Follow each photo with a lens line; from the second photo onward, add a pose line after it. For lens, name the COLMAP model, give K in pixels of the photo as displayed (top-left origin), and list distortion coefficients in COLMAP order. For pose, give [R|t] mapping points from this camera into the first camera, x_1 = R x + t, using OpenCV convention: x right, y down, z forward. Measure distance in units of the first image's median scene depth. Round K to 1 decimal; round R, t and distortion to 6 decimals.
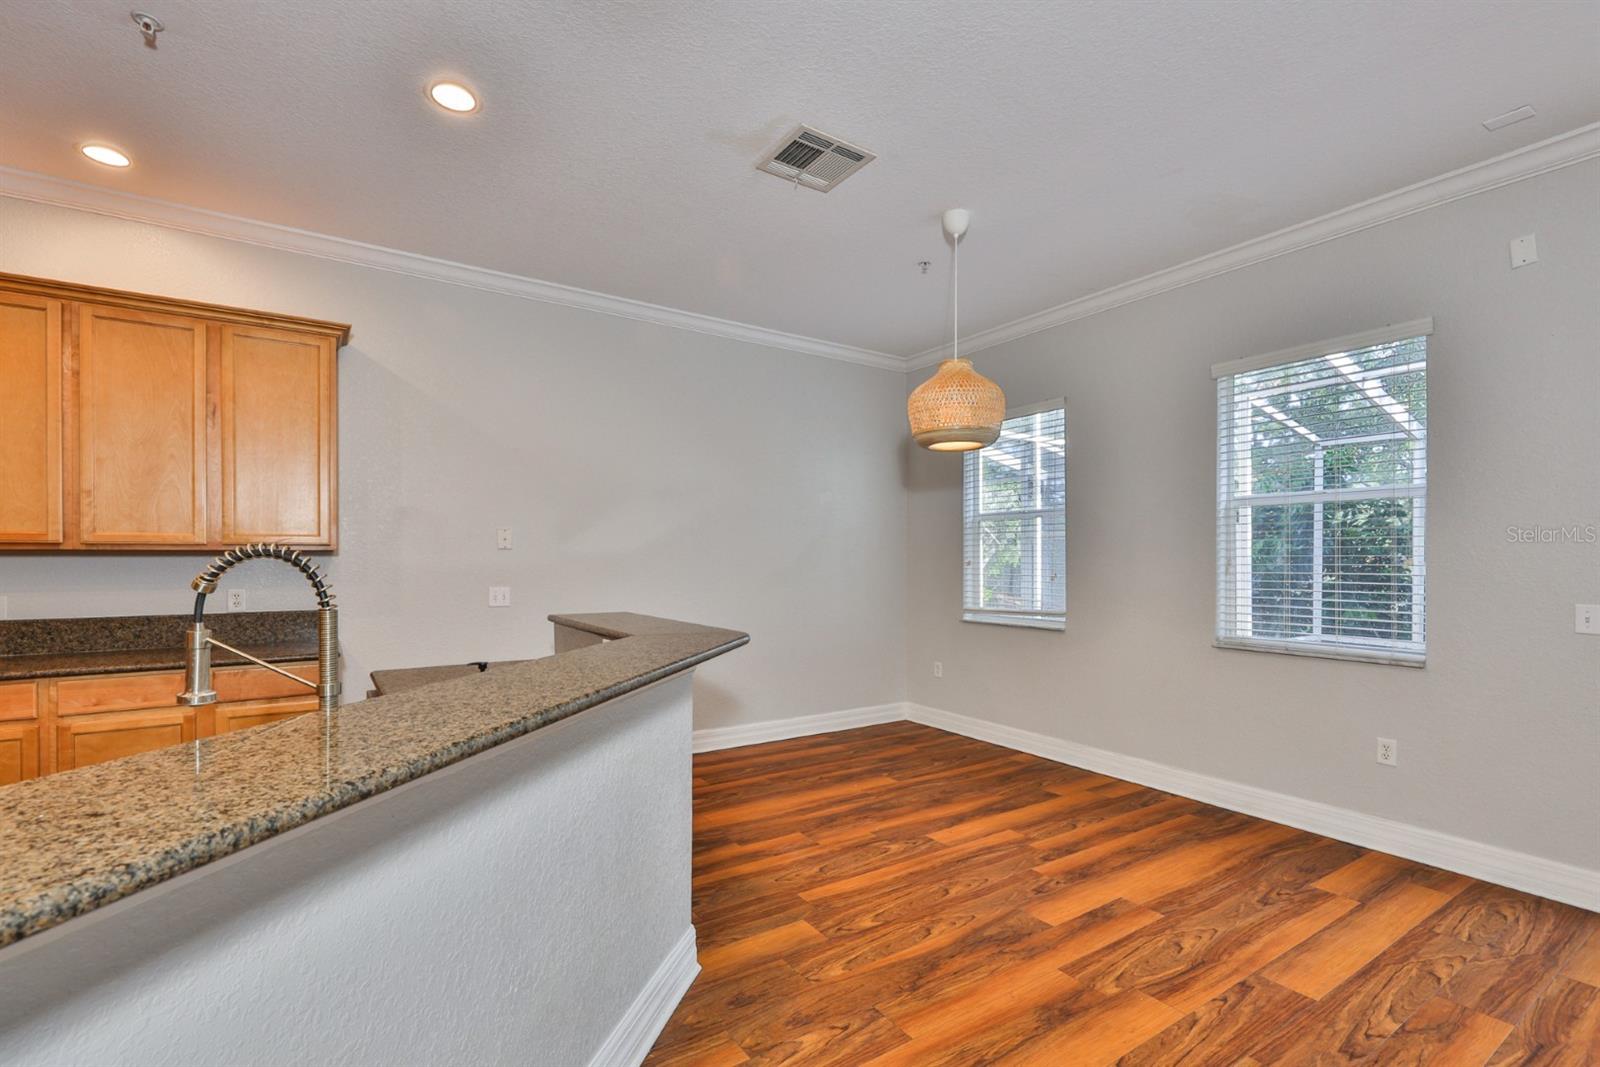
lens RADIAL K [[726.5, 0, 807.9], [0, 726.5, 555.5], [0, 0, 1]] dist [-0.002046, -0.000313]
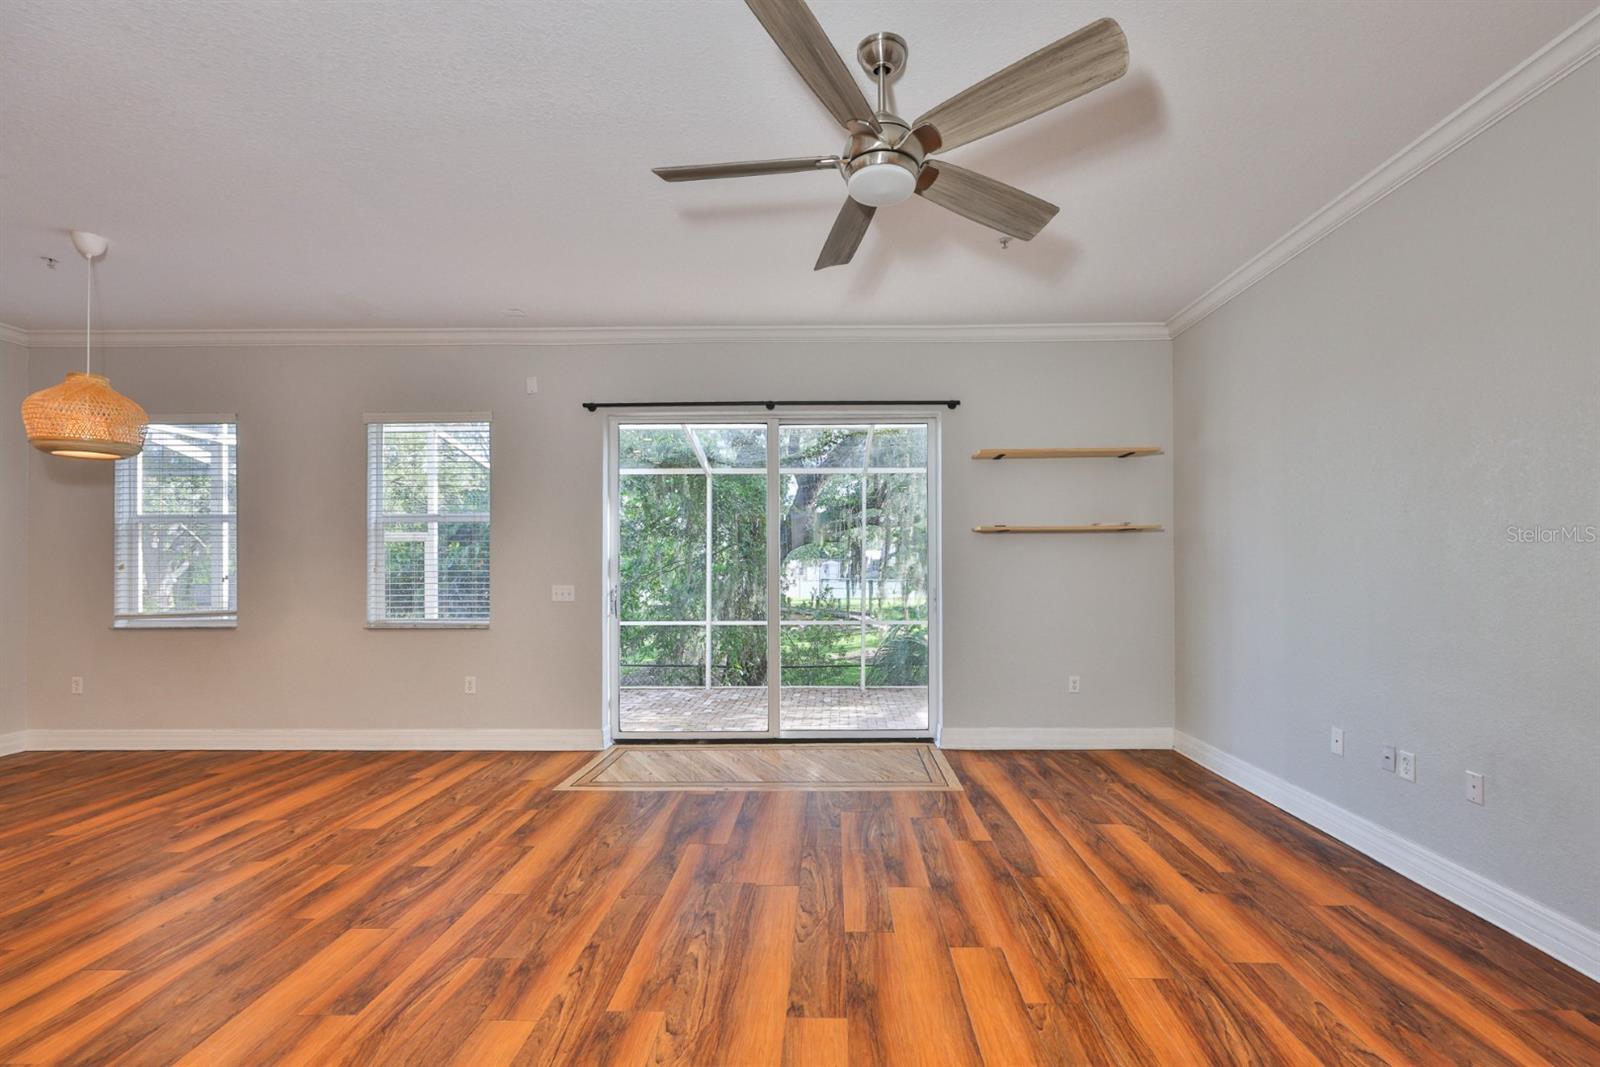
lens RADIAL K [[726.5, 0, 807.9], [0, 726.5, 555.5], [0, 0, 1]] dist [-0.002046, -0.000313]
pose [[0.583191, 0.004606, 0.812322, -0.036834], [-0.000264, 0.999985, -0.005481, 0.001263], [-0.812335, 0.002982, 0.583183, -0.414958]]
